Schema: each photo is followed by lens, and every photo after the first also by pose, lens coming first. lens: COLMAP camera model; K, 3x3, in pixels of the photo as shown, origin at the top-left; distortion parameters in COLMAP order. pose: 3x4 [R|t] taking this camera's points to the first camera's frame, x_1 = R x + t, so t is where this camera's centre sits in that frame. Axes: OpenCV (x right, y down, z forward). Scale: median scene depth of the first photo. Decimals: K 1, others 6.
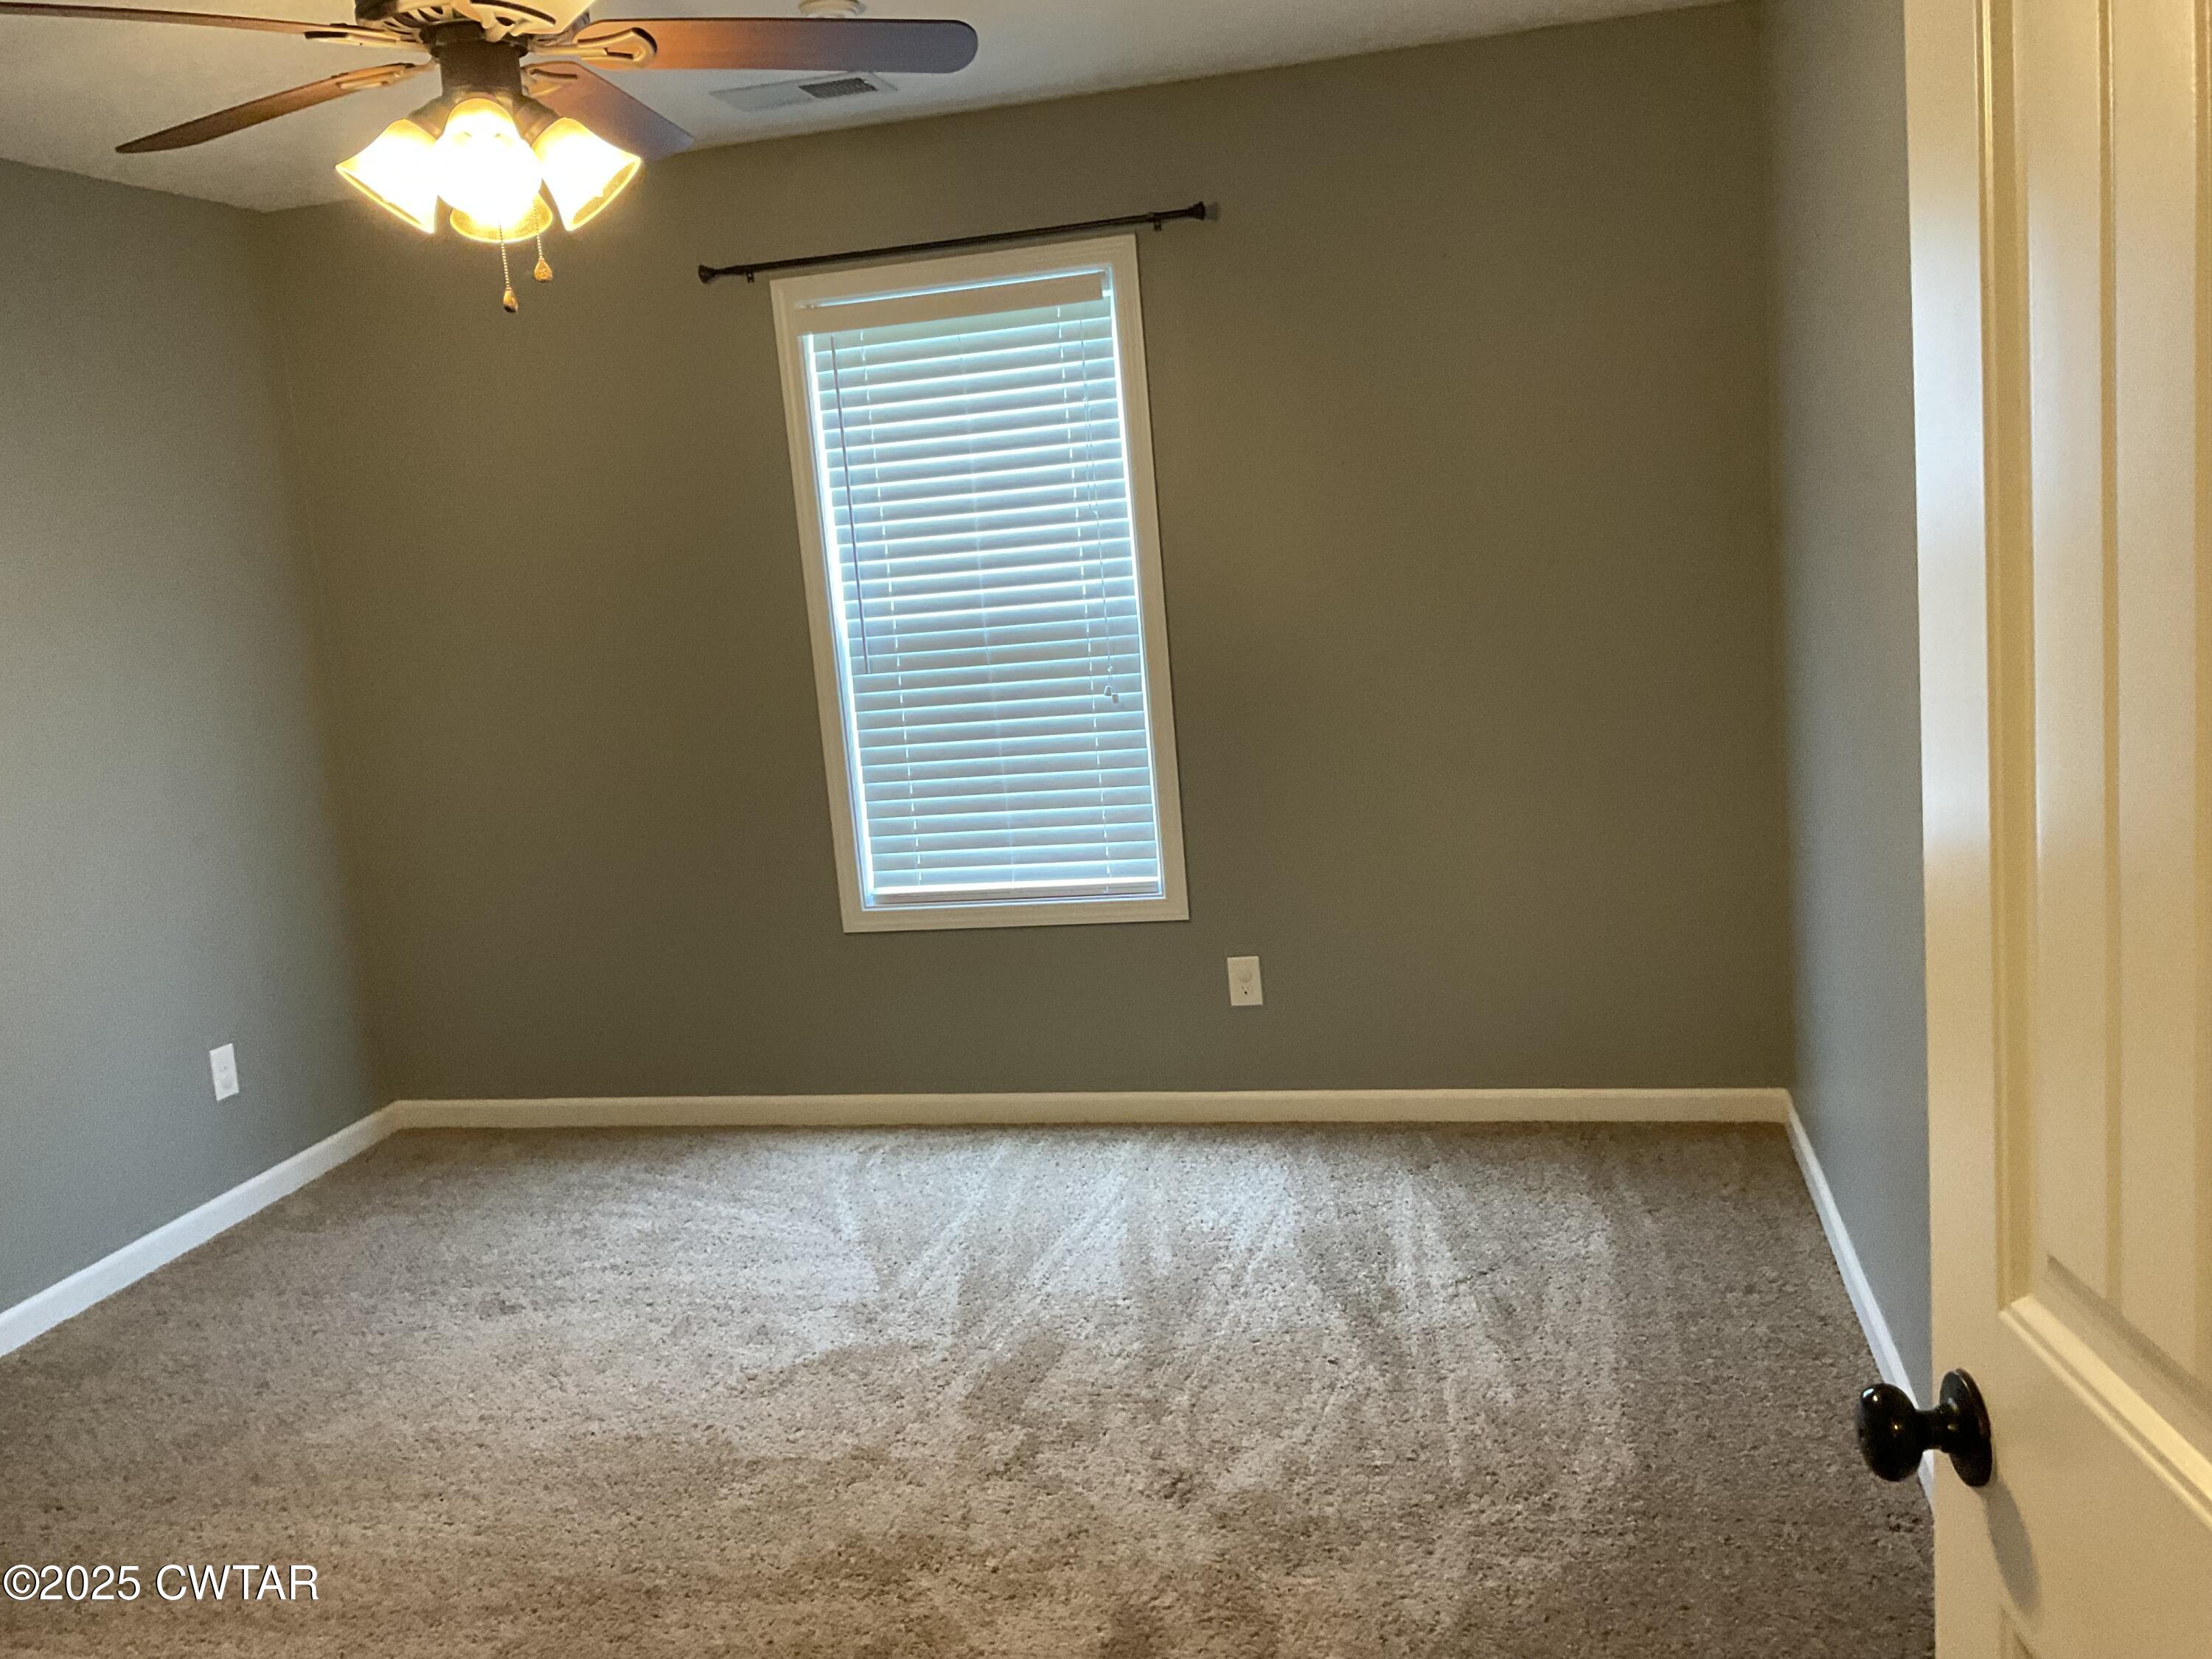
lens RADIAL K [[1842.2, 0, 1106.0], [0, 1842.2, 829.5], [0, 0, 1]] dist [0.102204, -0.174658]
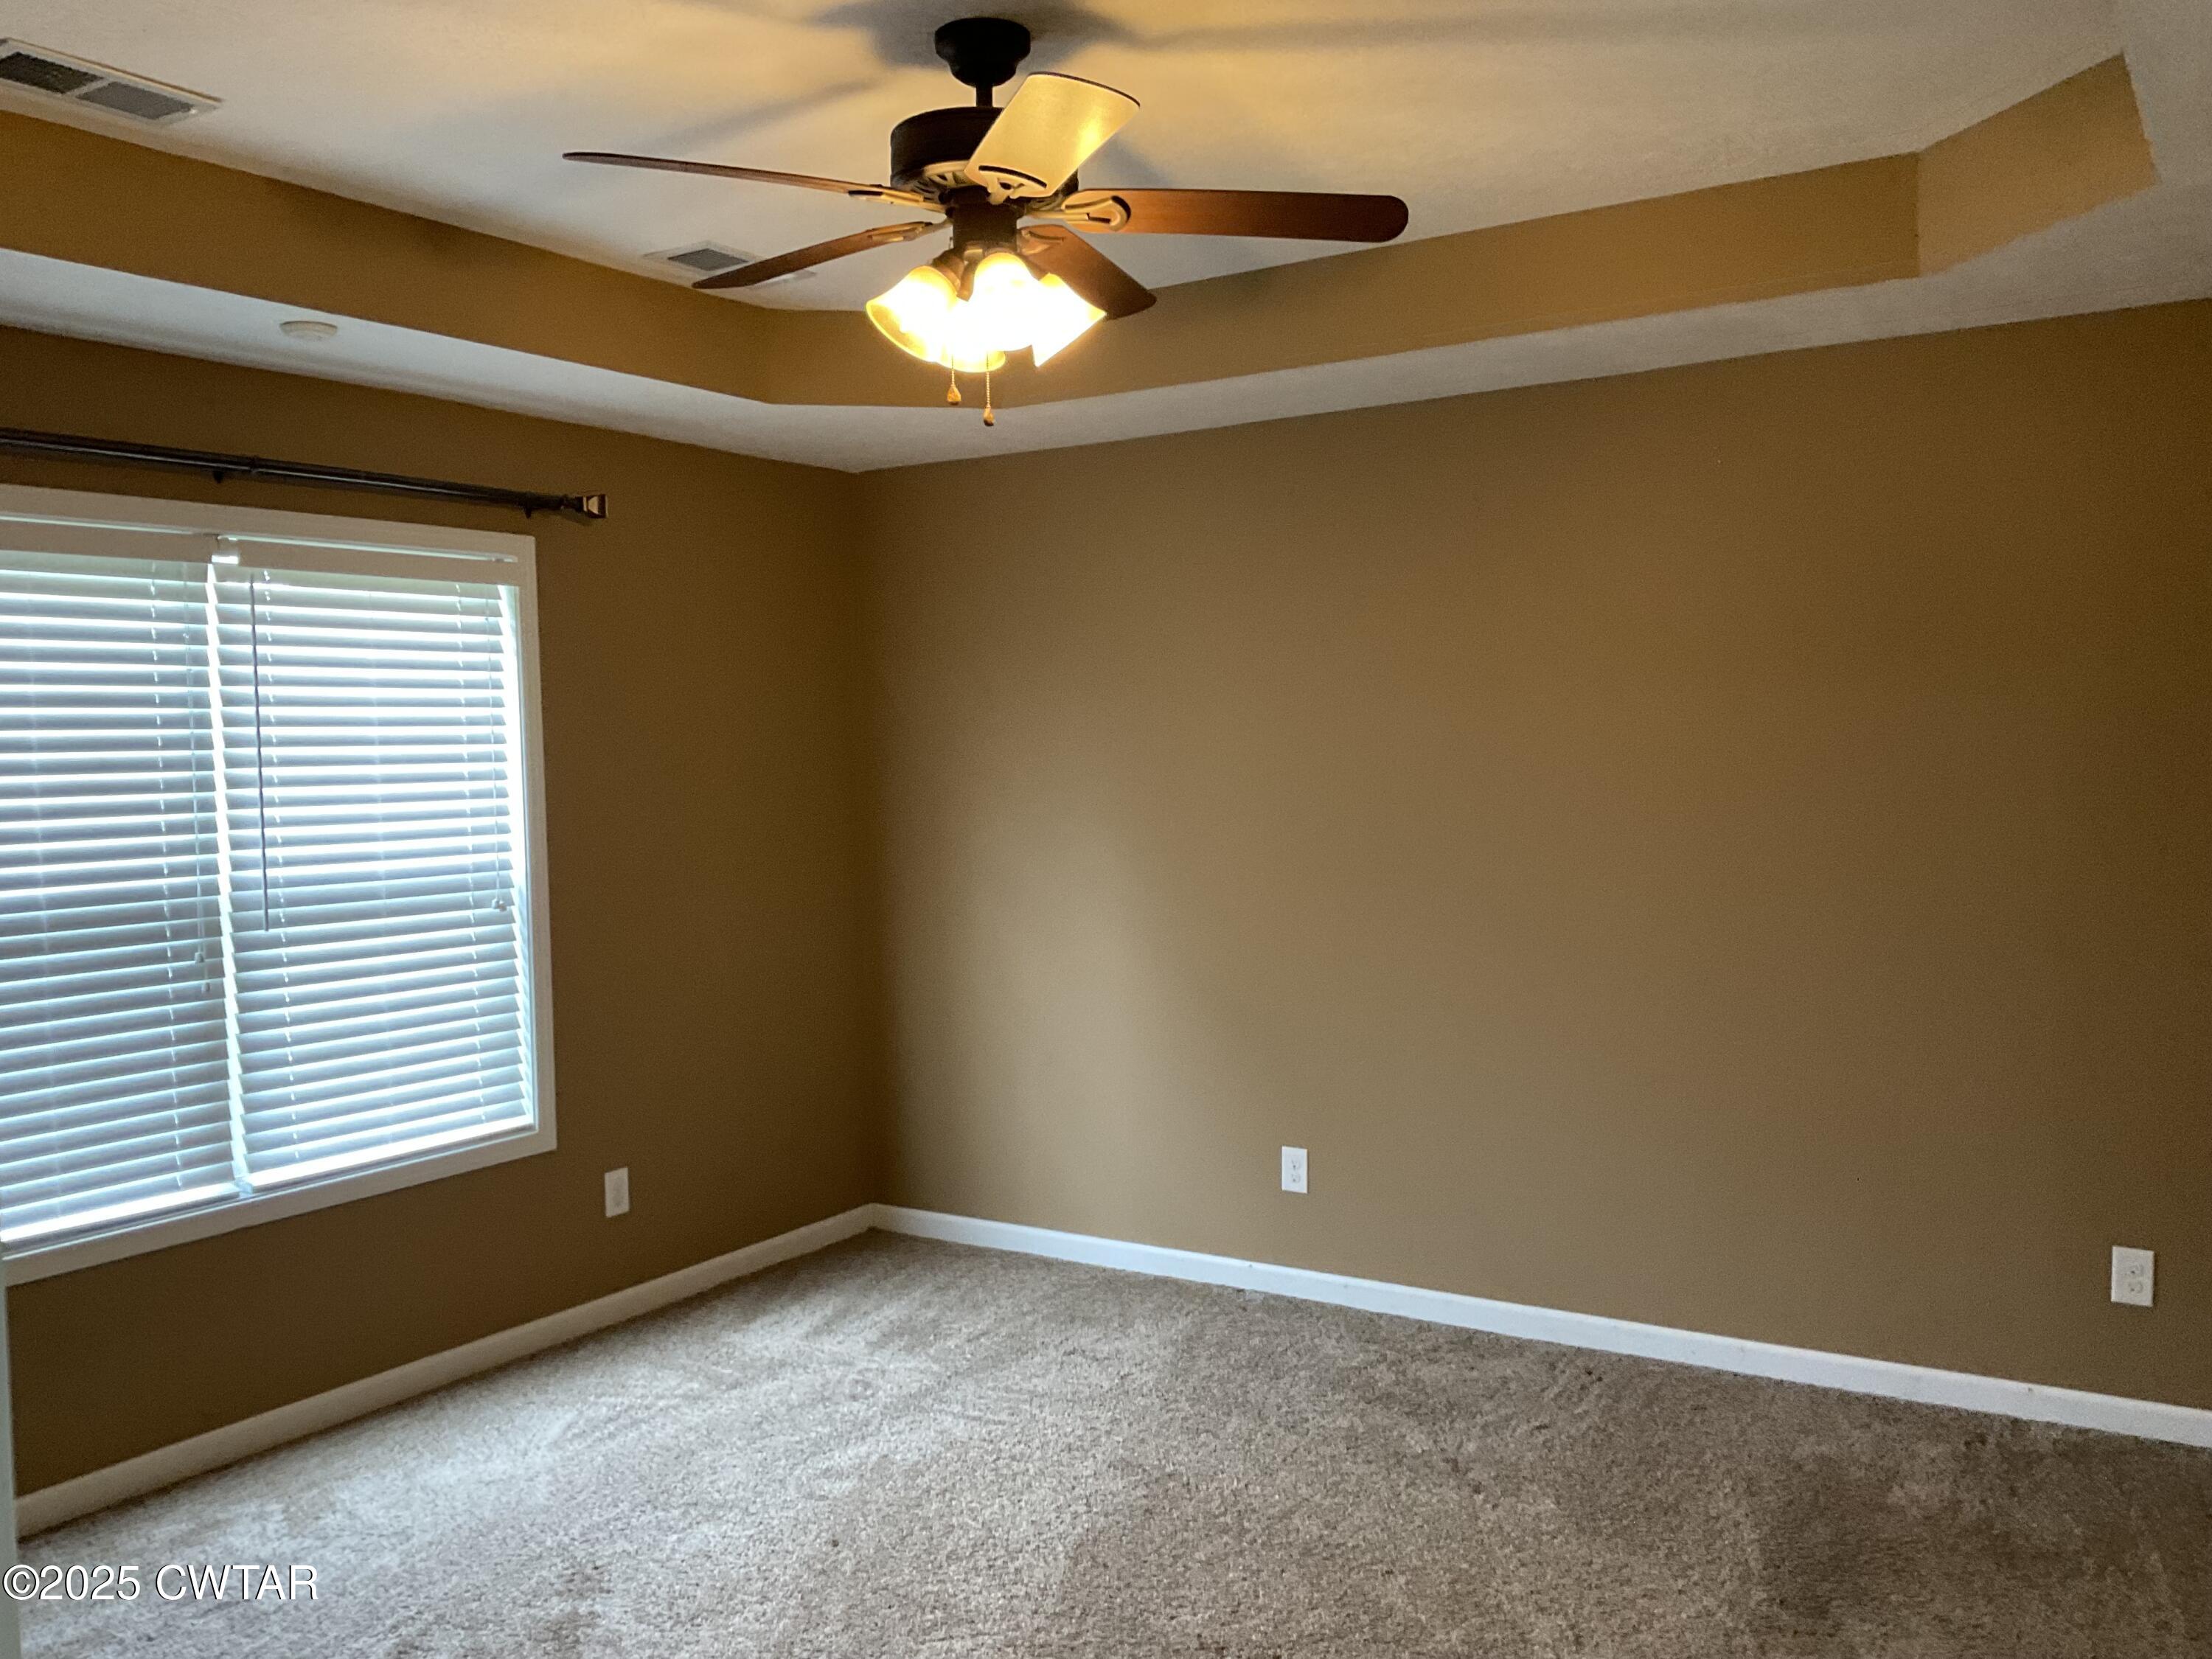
lens RADIAL K [[1842.2, 0, 1106.0], [0, 1842.2, 829.5], [0, 0, 1]] dist [0.102204, -0.174658]
pose [[0.332222, 0.036027, 0.942513, -0.889038], [0.141208, 0.986108, -0.087467, 0.005278], [-0.932571, 0.162148, 0.322520, 0.315719]]
